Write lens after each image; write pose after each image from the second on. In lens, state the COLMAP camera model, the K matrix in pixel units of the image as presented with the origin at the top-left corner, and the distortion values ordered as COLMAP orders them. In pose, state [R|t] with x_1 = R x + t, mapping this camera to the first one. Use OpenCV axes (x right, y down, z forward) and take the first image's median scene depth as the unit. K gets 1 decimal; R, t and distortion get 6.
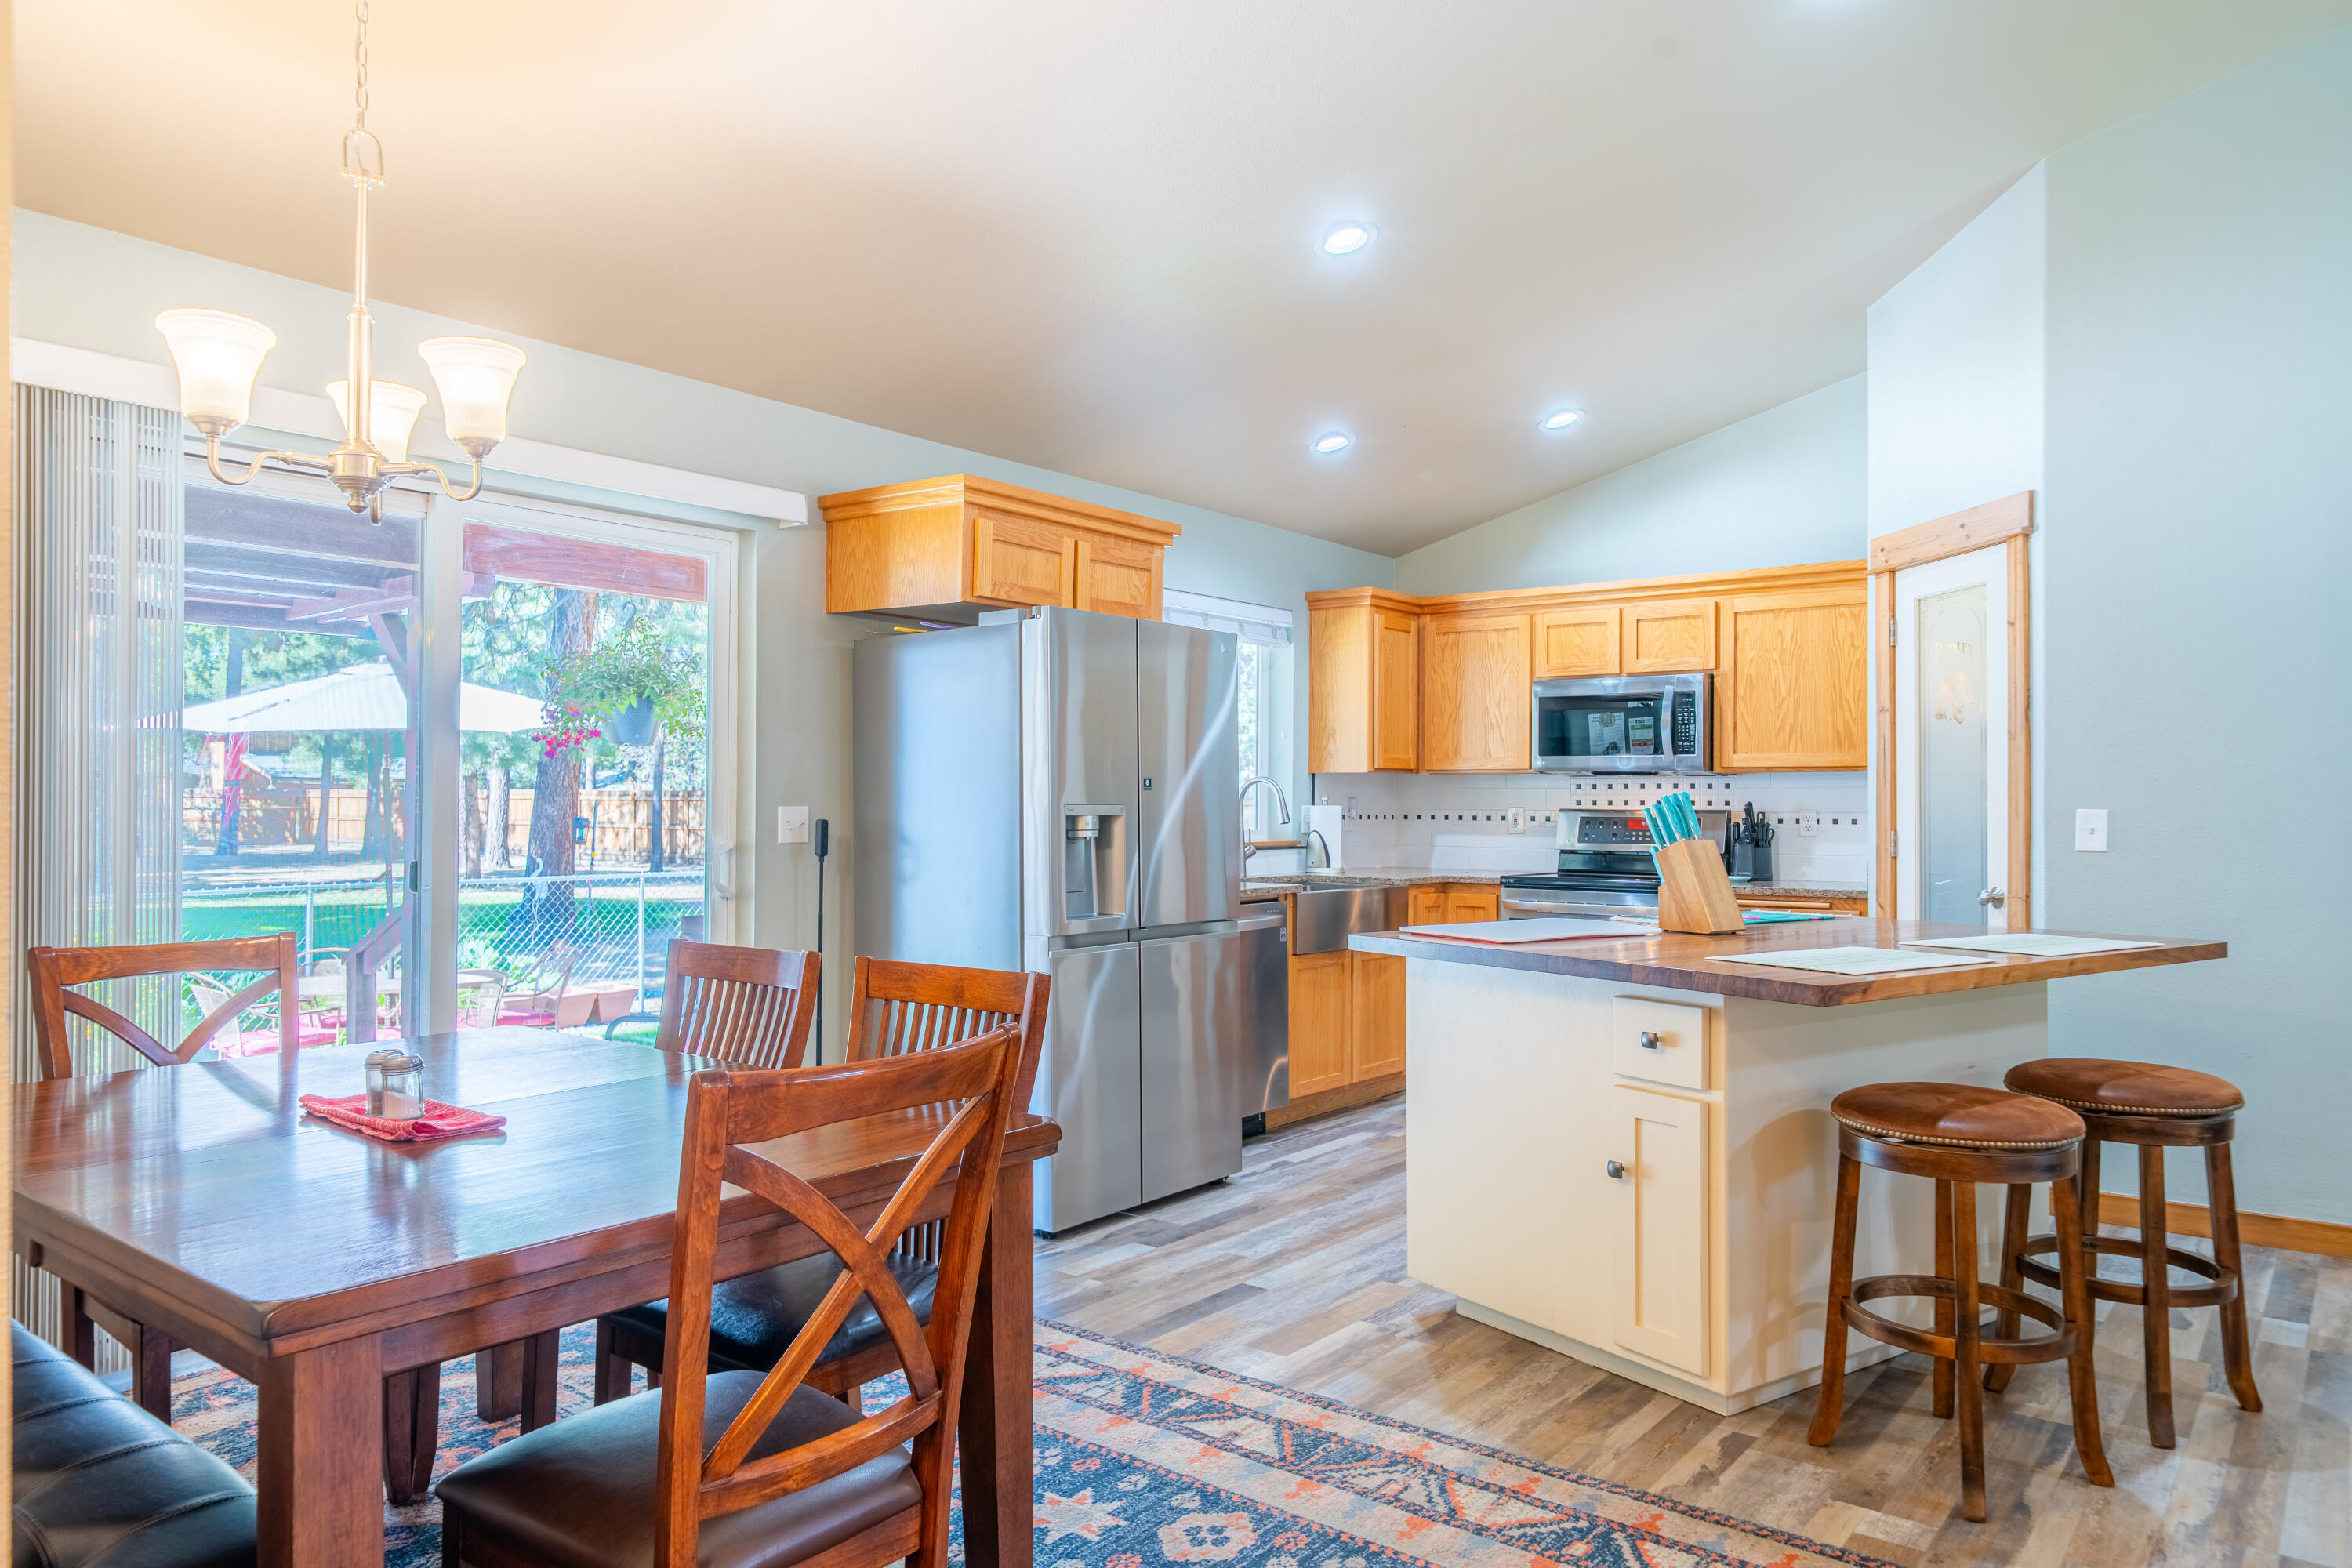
lens RADIAL K [[1579.8, 0, 1178.0], [0, 1579.8, 808.3], [0, 0, 1]] dist [0.000321, 0.002623]
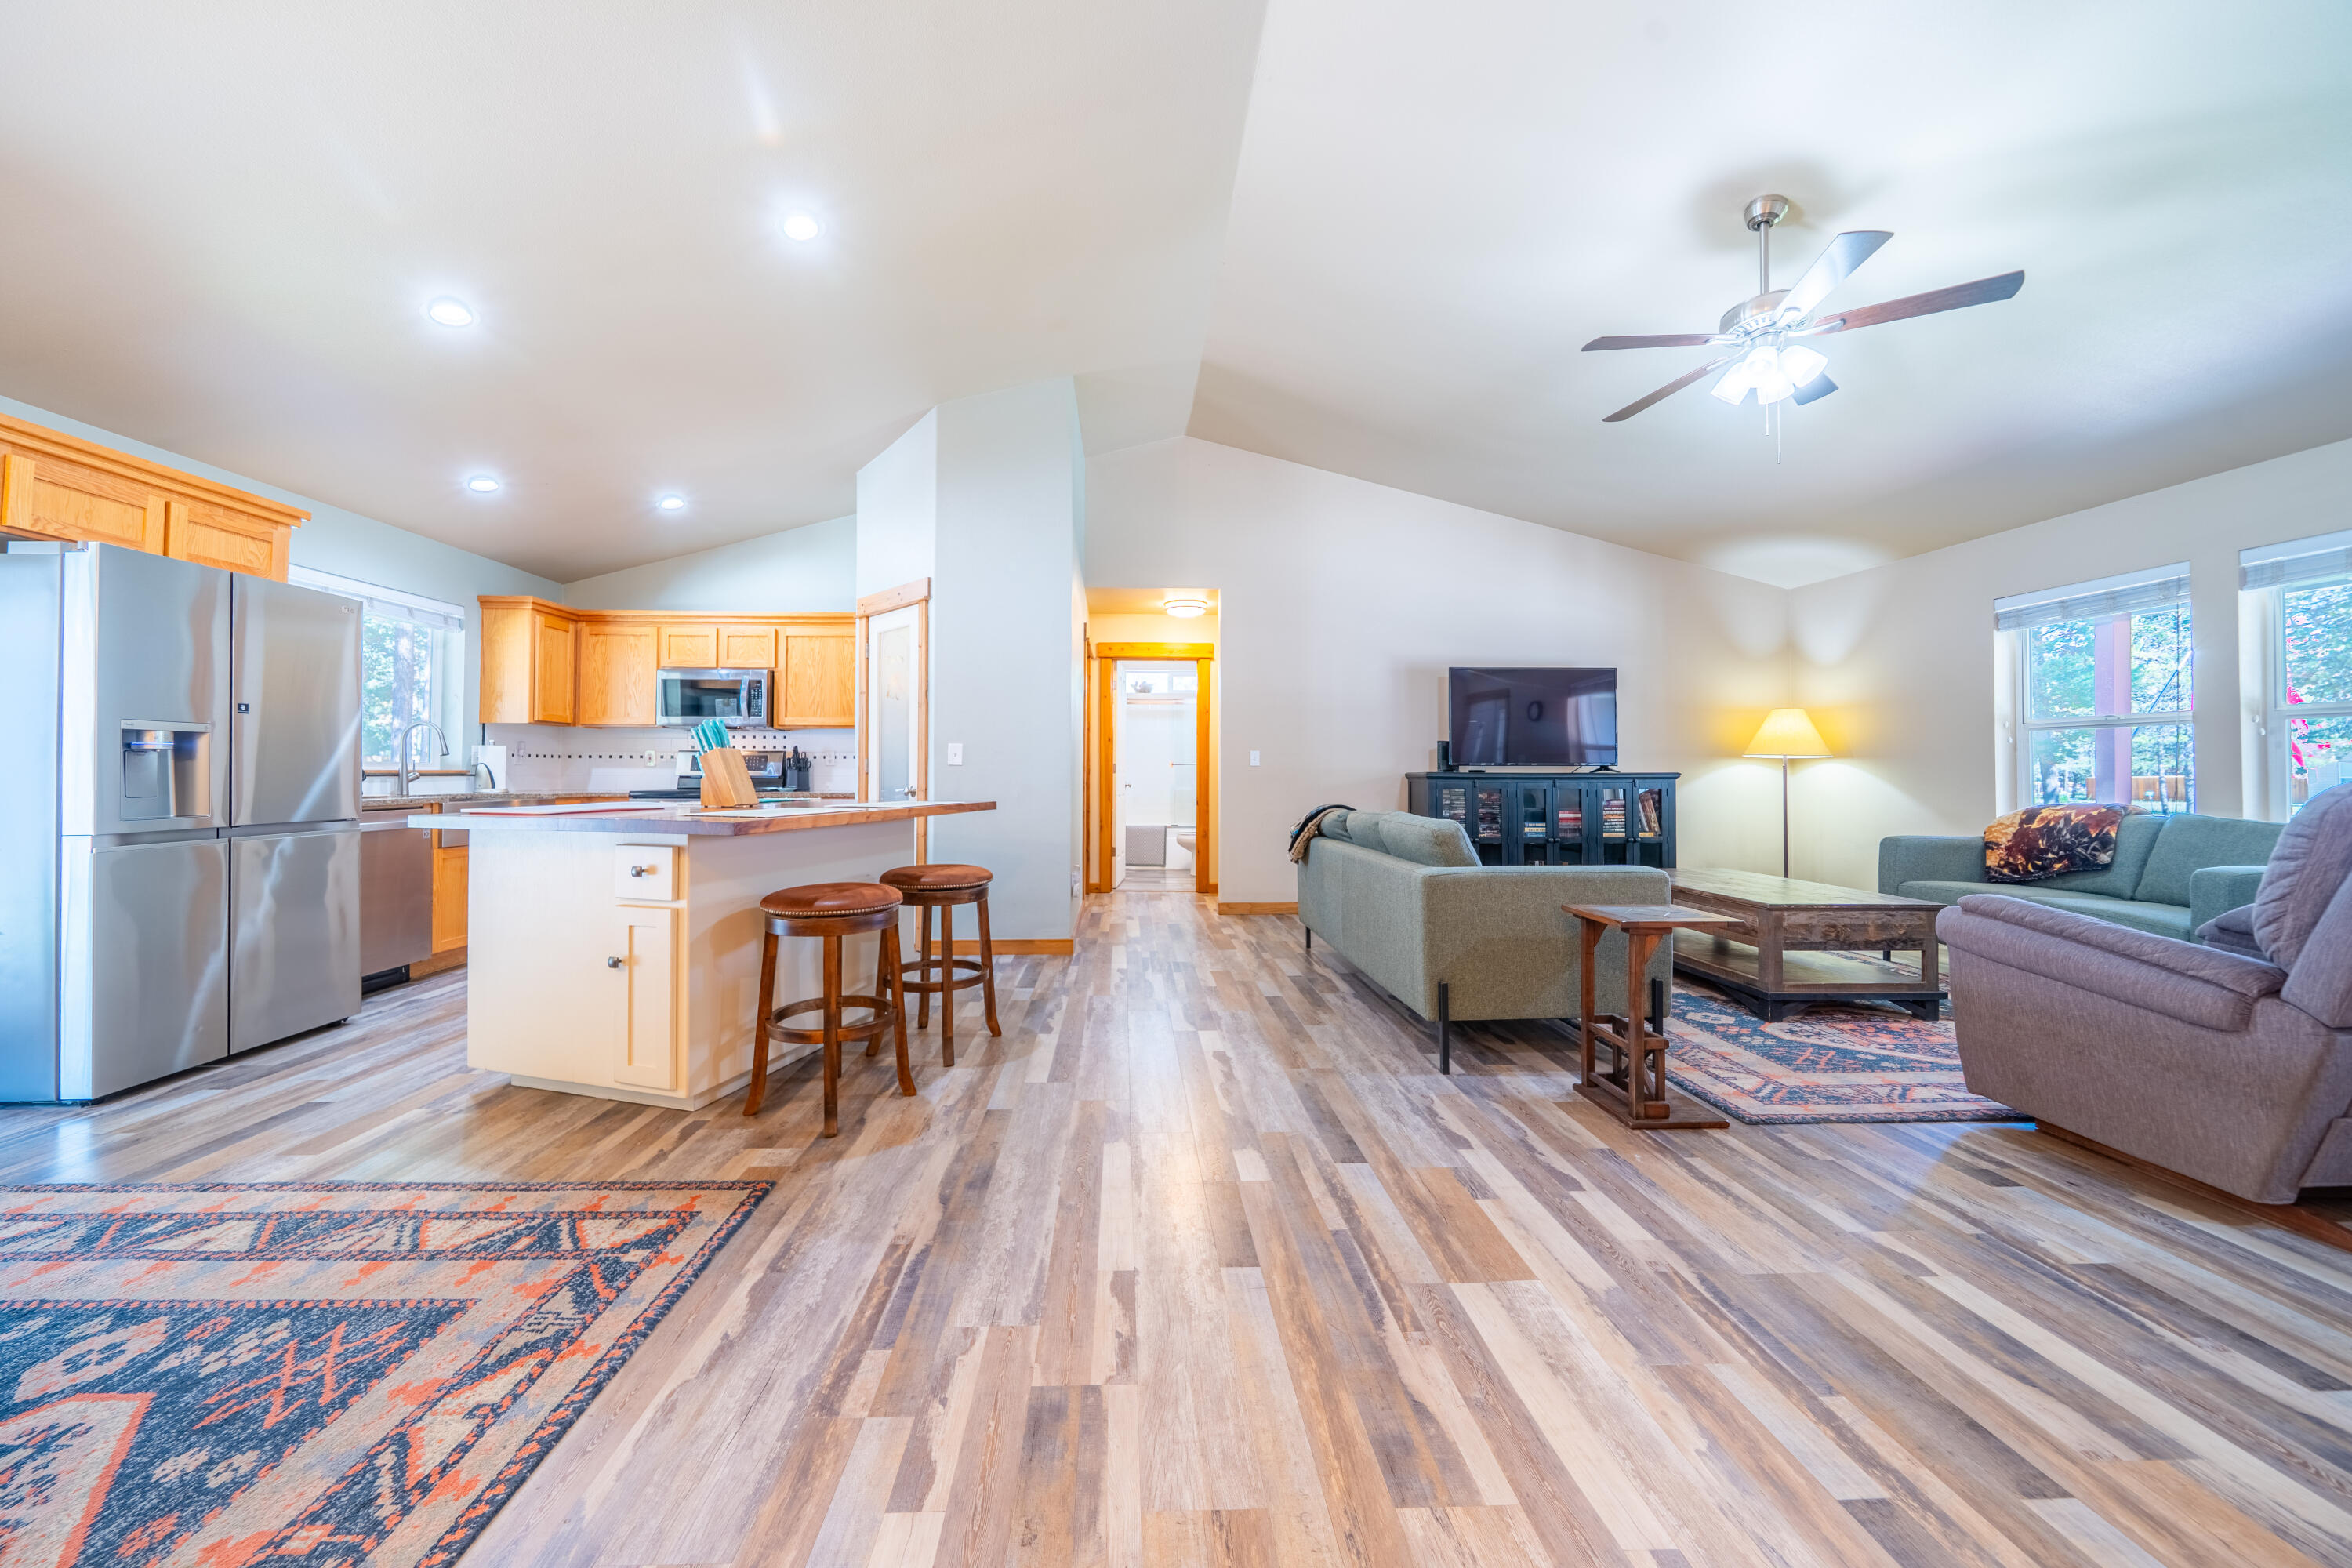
lens RADIAL K [[815.8, 0, 1180.1], [0, 815.8, 773.9], [0, 0, 1]] dist [-0.001971, -0.000069]
pose [[0.754153, 0.002223, 0.656695, 0.167810], [-0.001419, 0.999997, -0.001756, 0.051772], [-0.656697, 0.000393, 0.754154, 0.080836]]
